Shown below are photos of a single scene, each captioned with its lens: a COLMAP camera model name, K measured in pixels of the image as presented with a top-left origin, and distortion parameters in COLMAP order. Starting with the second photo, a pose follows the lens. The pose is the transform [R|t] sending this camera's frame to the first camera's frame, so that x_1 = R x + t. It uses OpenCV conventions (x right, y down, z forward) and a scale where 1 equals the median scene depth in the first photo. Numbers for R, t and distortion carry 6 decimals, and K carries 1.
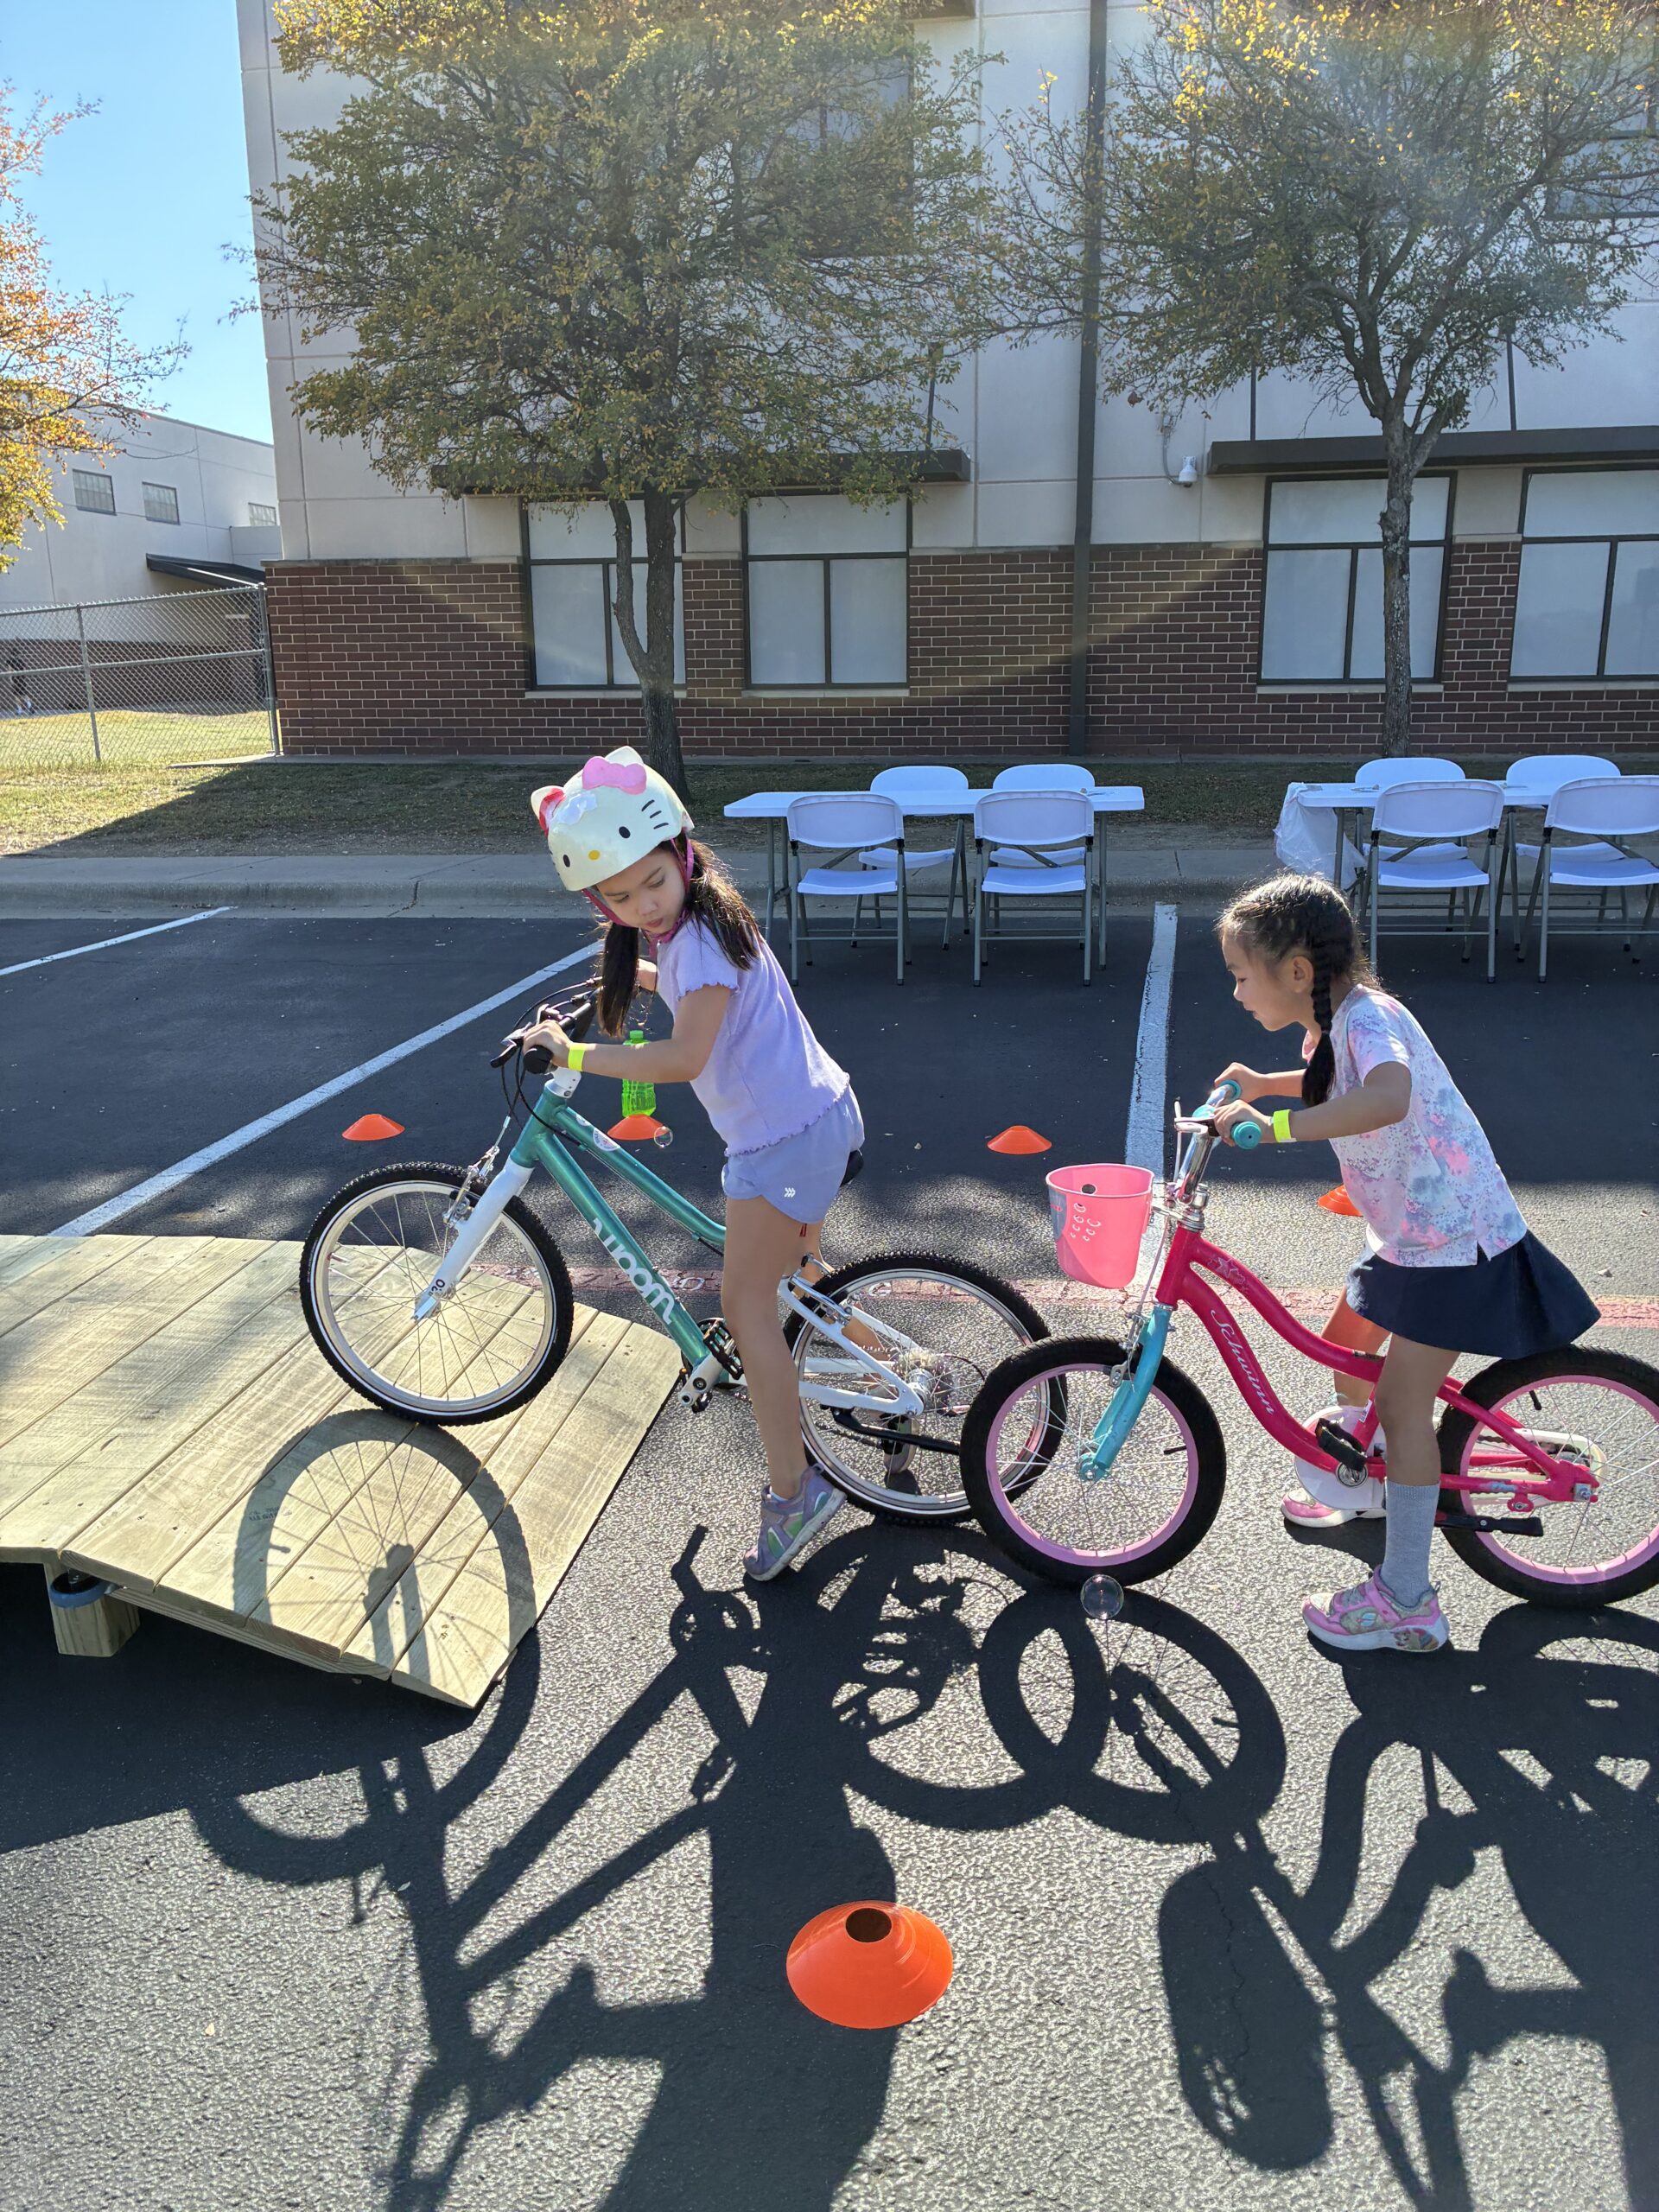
lens RADIAL K [[1673.7, 0, 826.4], [0, 1673.7, 1103.4], [0, 0, 1]] dist [0.028554, -0.017813]
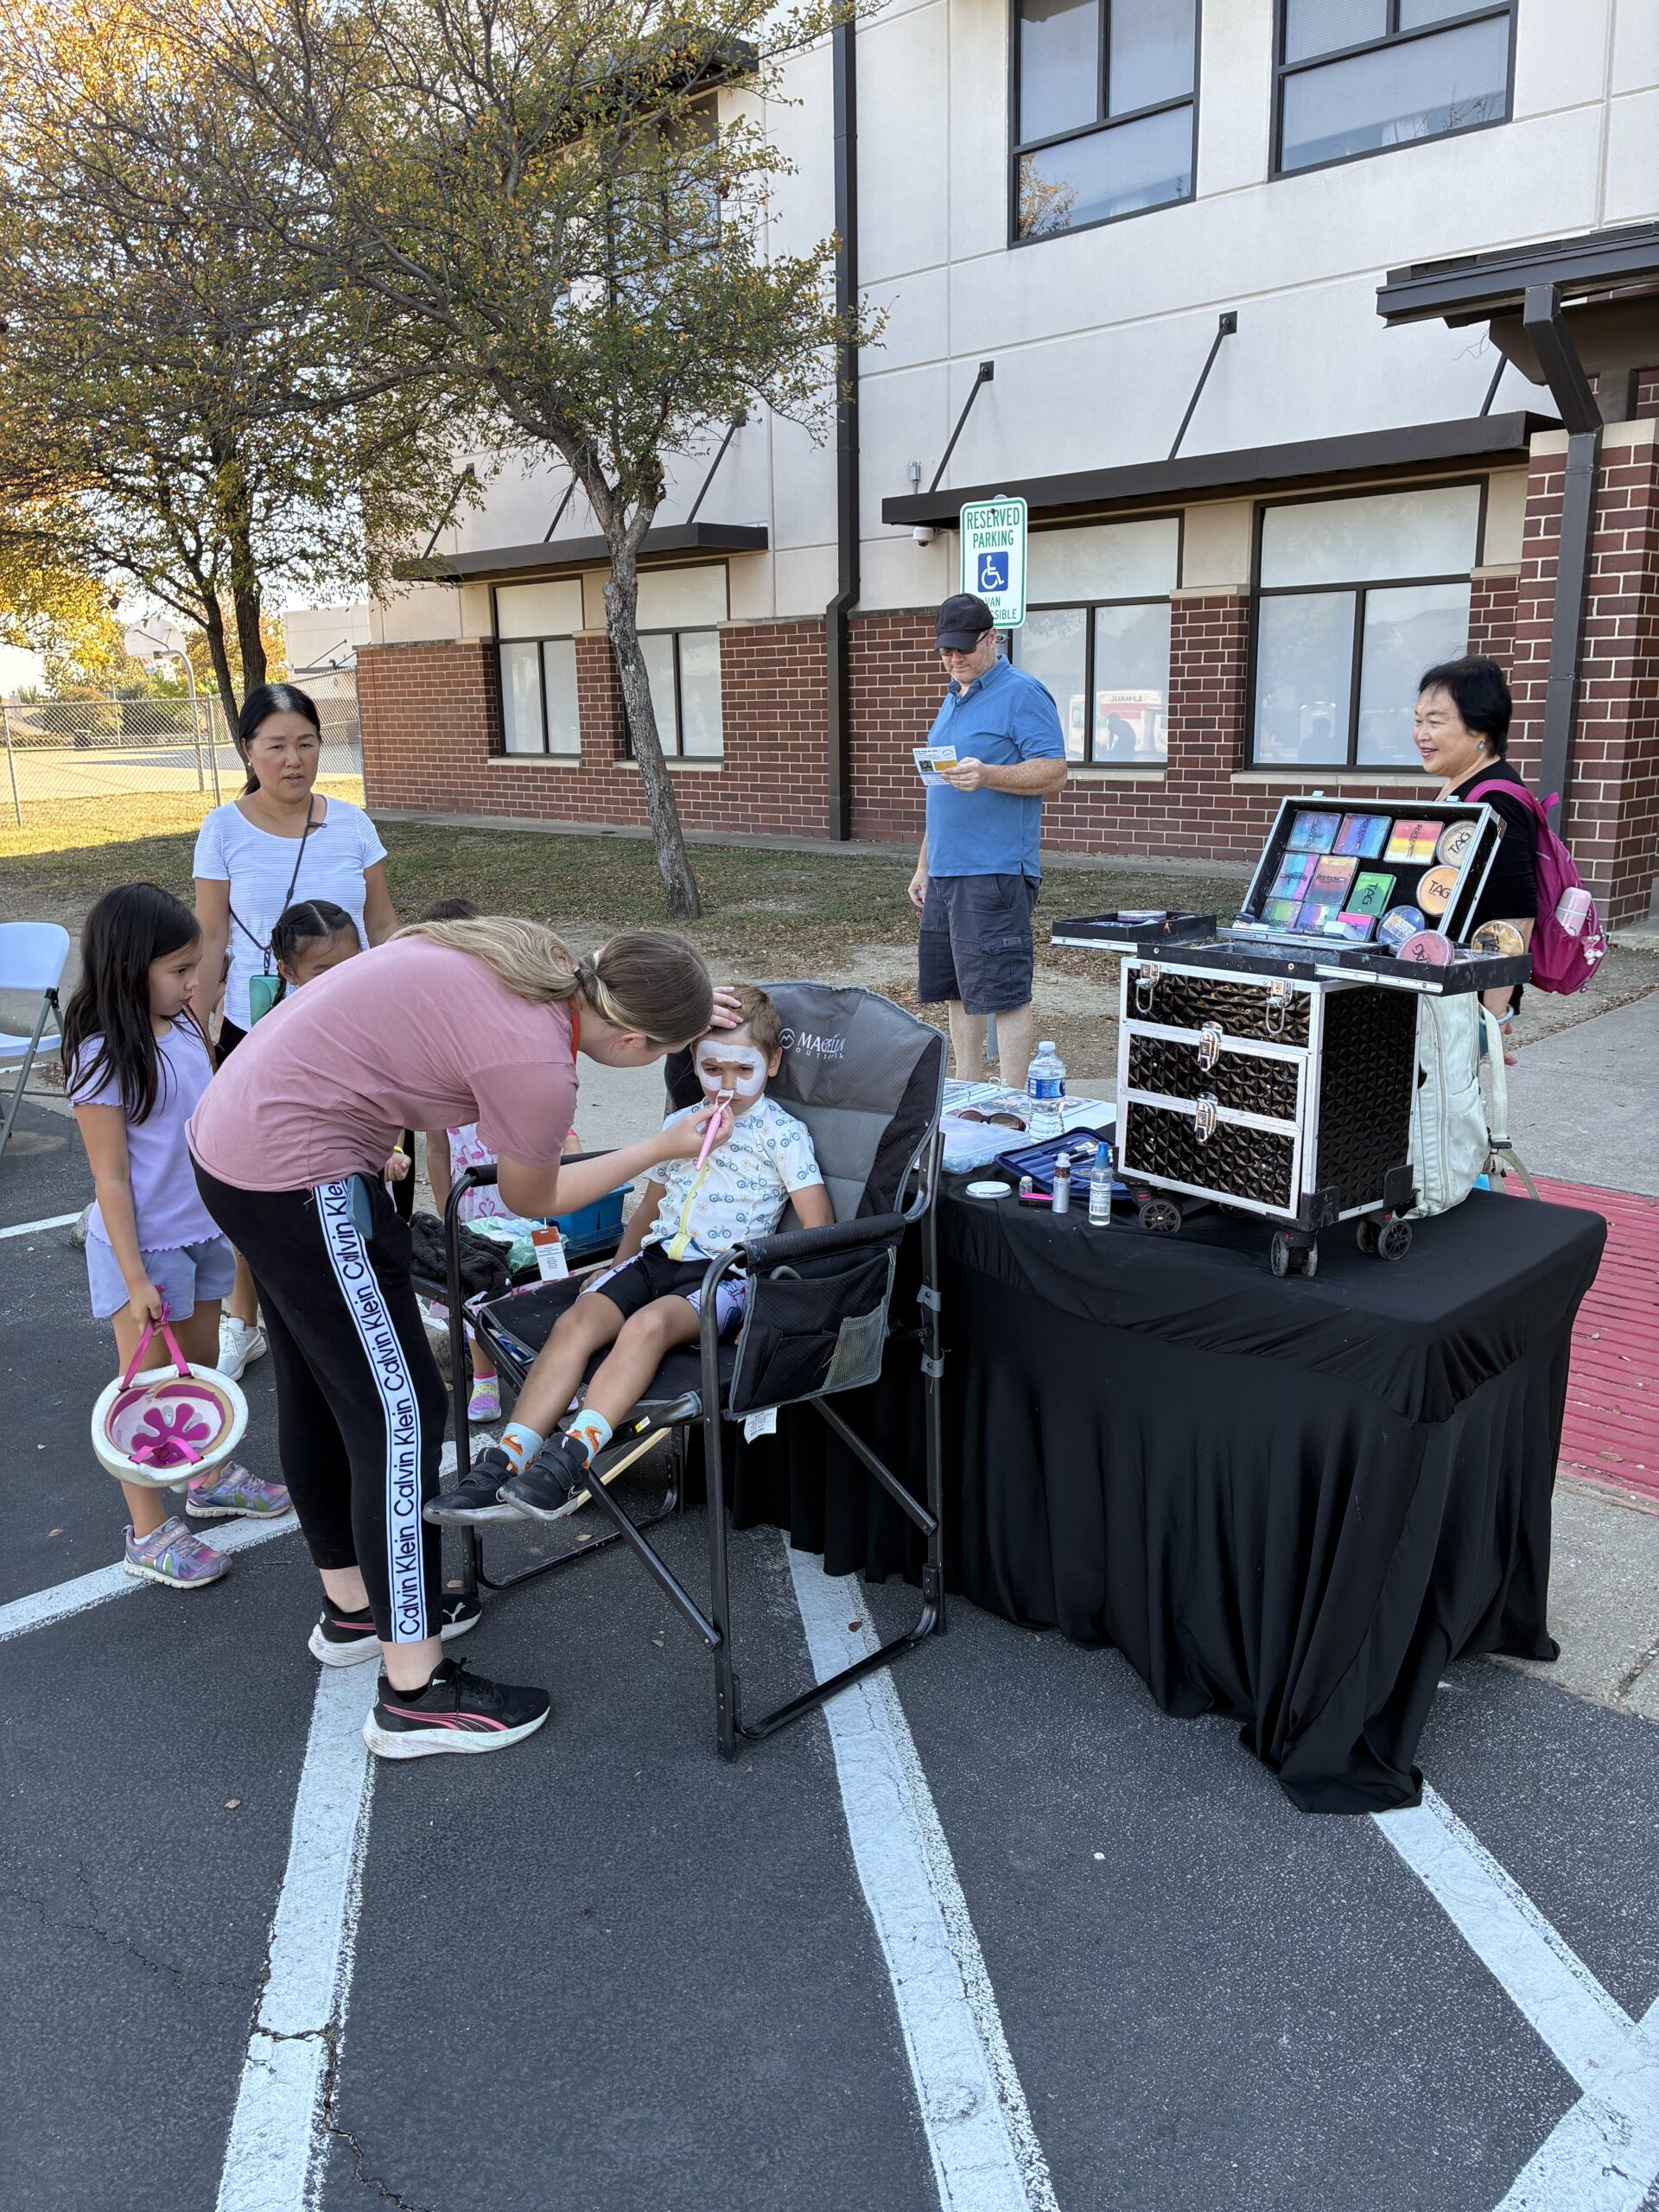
lens RADIAL K [[1673.7, 0, 834.5], [0, 1673.7, 1110.0], [0, 0, 1]] dist [0.028554, -0.017813]
pose [[0.804692, 0.137407, -0.577572, 0.716733], [-0.139371, 0.989383, 0.041203, -0.097357], [0.577101, 0.047341, 0.815299, 0.252252]]
